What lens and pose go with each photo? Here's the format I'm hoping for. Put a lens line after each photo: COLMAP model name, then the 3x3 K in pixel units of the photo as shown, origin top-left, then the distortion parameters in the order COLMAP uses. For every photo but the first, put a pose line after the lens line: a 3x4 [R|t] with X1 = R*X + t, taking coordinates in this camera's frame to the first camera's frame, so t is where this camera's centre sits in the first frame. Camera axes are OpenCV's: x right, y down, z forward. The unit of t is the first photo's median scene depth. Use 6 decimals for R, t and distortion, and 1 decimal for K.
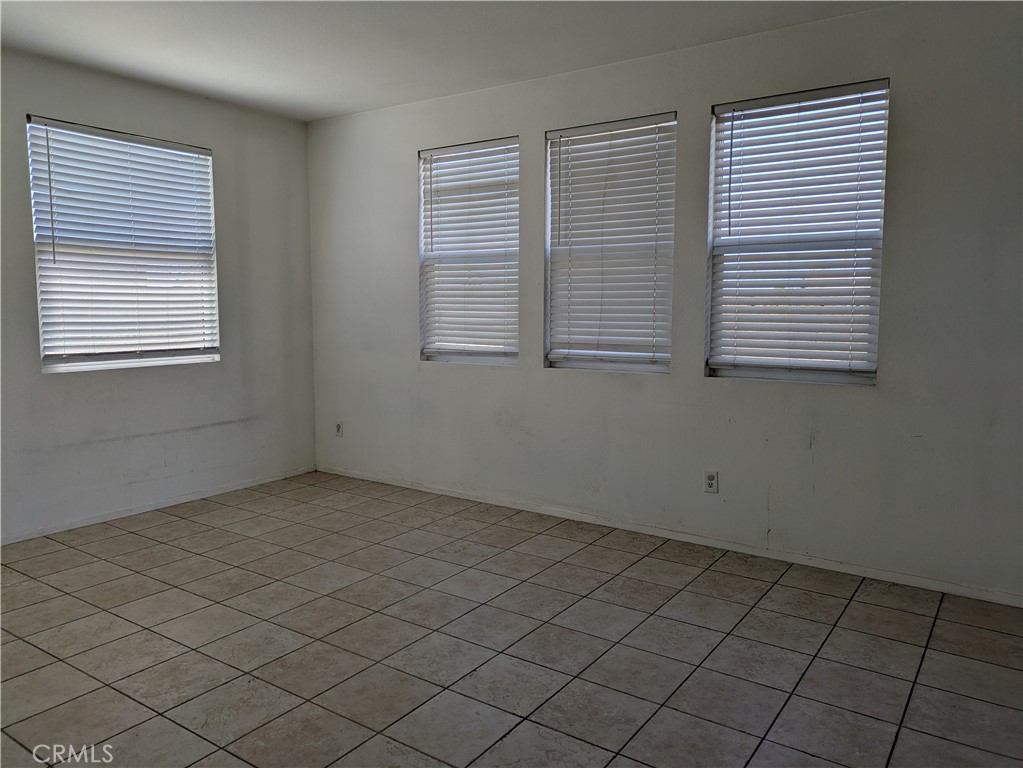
lens RADIAL K [[750.9, 0, 508.8], [0, 750.9, 377.9], [0, 0, 1]] dist [0.051372, -0.042479]
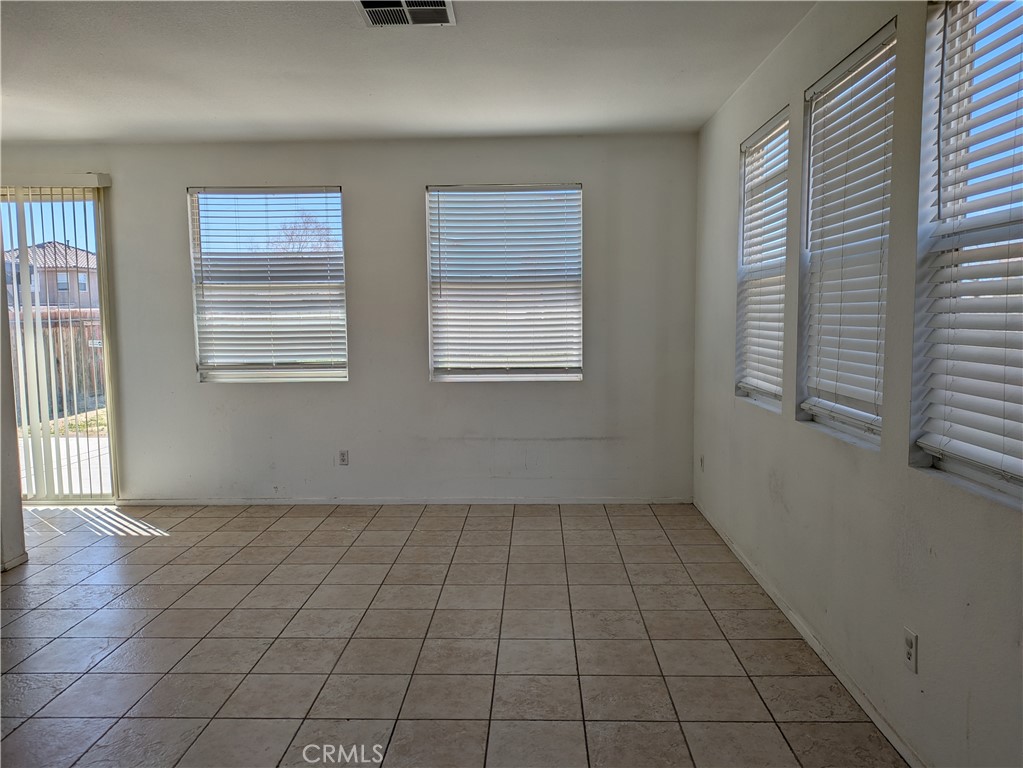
lens RADIAL K [[750.9, 0, 510.0], [0, 750.9, 386.7], [0, 0, 1]] dist [0.051372, -0.042479]
pose [[0.543654, 0.075661, -0.835892, 0.544782], [-0.075195, 0.996314, 0.041276, -0.060264], [0.835934, 0.040415, 0.547339, 0.401598]]
